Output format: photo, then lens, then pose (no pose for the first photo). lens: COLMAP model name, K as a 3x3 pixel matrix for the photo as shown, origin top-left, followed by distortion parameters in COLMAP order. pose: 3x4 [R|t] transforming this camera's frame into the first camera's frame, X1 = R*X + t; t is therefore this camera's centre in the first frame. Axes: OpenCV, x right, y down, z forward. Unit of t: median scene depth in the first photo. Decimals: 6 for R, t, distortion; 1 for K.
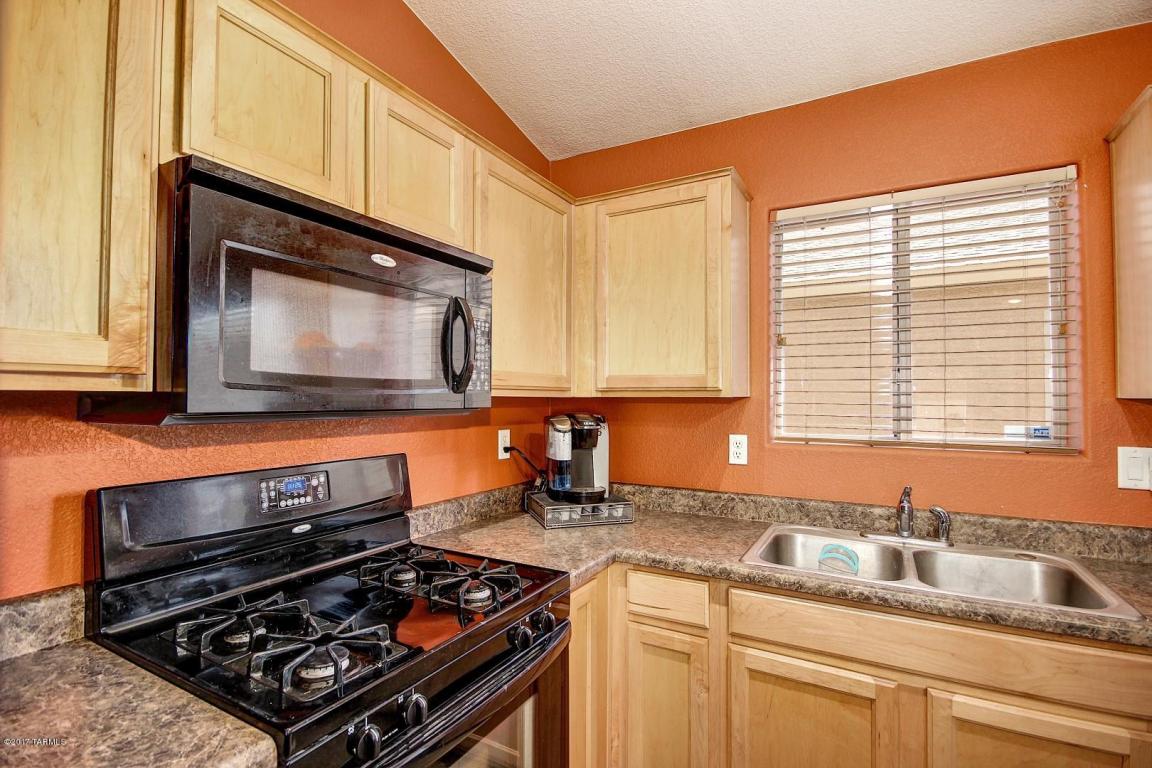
lens RADIAL K [[540.8, 0, 573.9], [0, 540.8, 384.4], [0, 0, 1]] dist [0.002593, -0.002101]
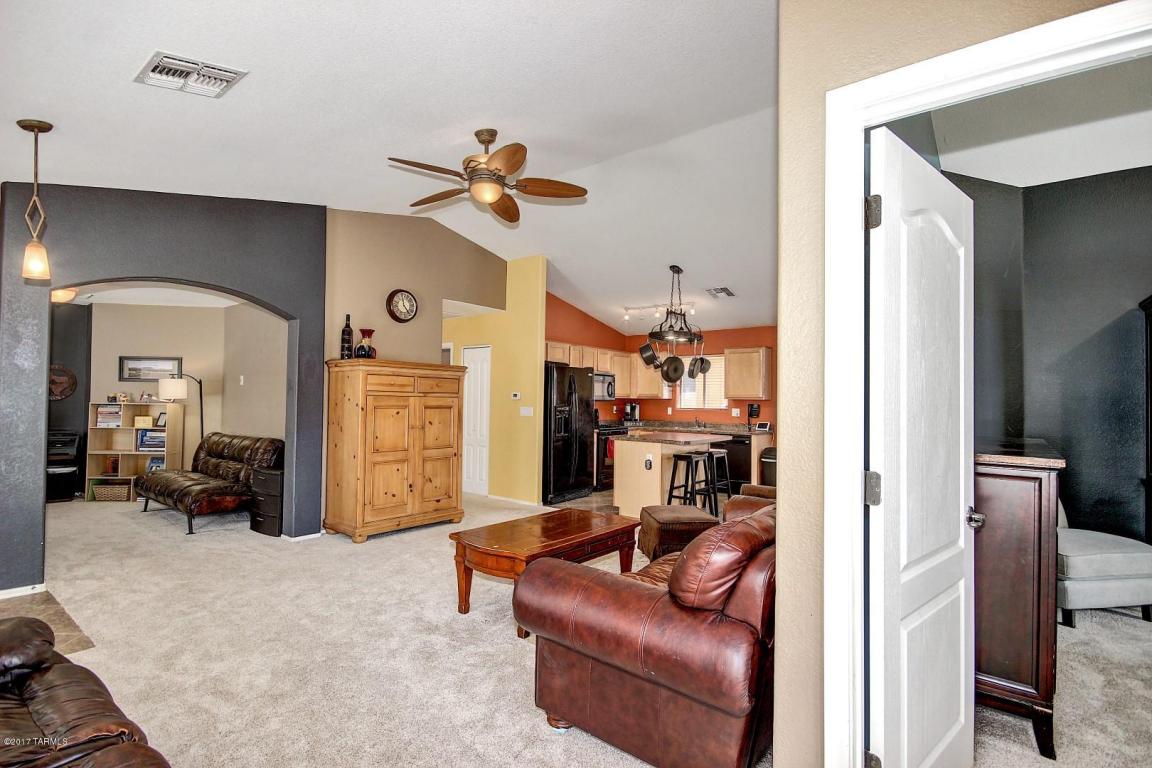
lens RADIAL K [[540.8, 0, 569.6], [0, 540.8, 390.5], [0, 0, 1]] dist [0.002593, -0.002101]
pose [[0.988019, 0.006121, -0.154211, 0.192014], [-0.005655, 0.999978, 0.003460, -0.056654], [0.154229, -0.002547, 0.988032, -3.587225]]
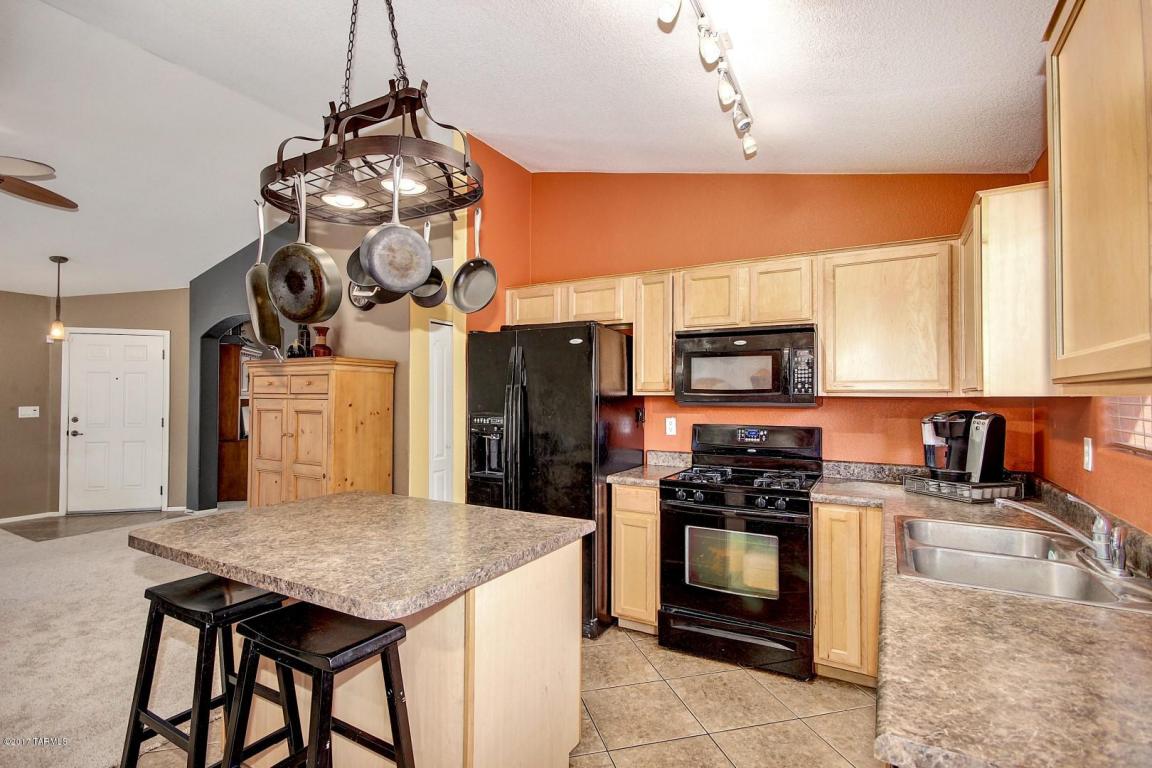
lens RADIAL K [[540.8, 0, 581.7], [0, 540.8, 386.0], [0, 0, 1]] dist [0.002593, -0.002101]
pose [[0.001107, -0.024630, -0.999696, 1.286562], [0.019257, 0.999512, -0.024604, 0.012397], [0.999814, -0.019224, 0.001580, 0.151088]]
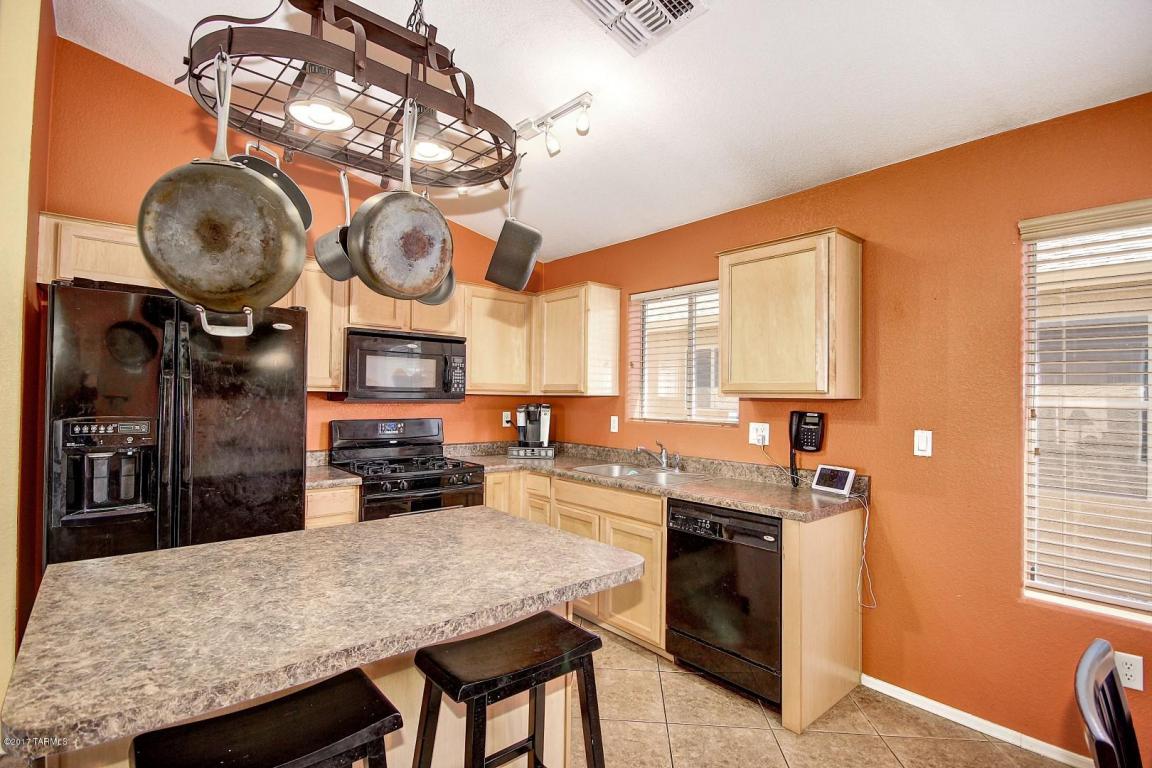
lens RADIAL K [[540.8, 0, 576.6], [0, 540.8, 383.0], [0, 0, 1]] dist [0.002593, -0.002101]
pose [[0.942397, 0.002104, -0.334489, 0.847449], [-0.002849, 0.999994, -0.001736, -0.018582], [0.334483, 0.002589, 0.942398, -0.836597]]
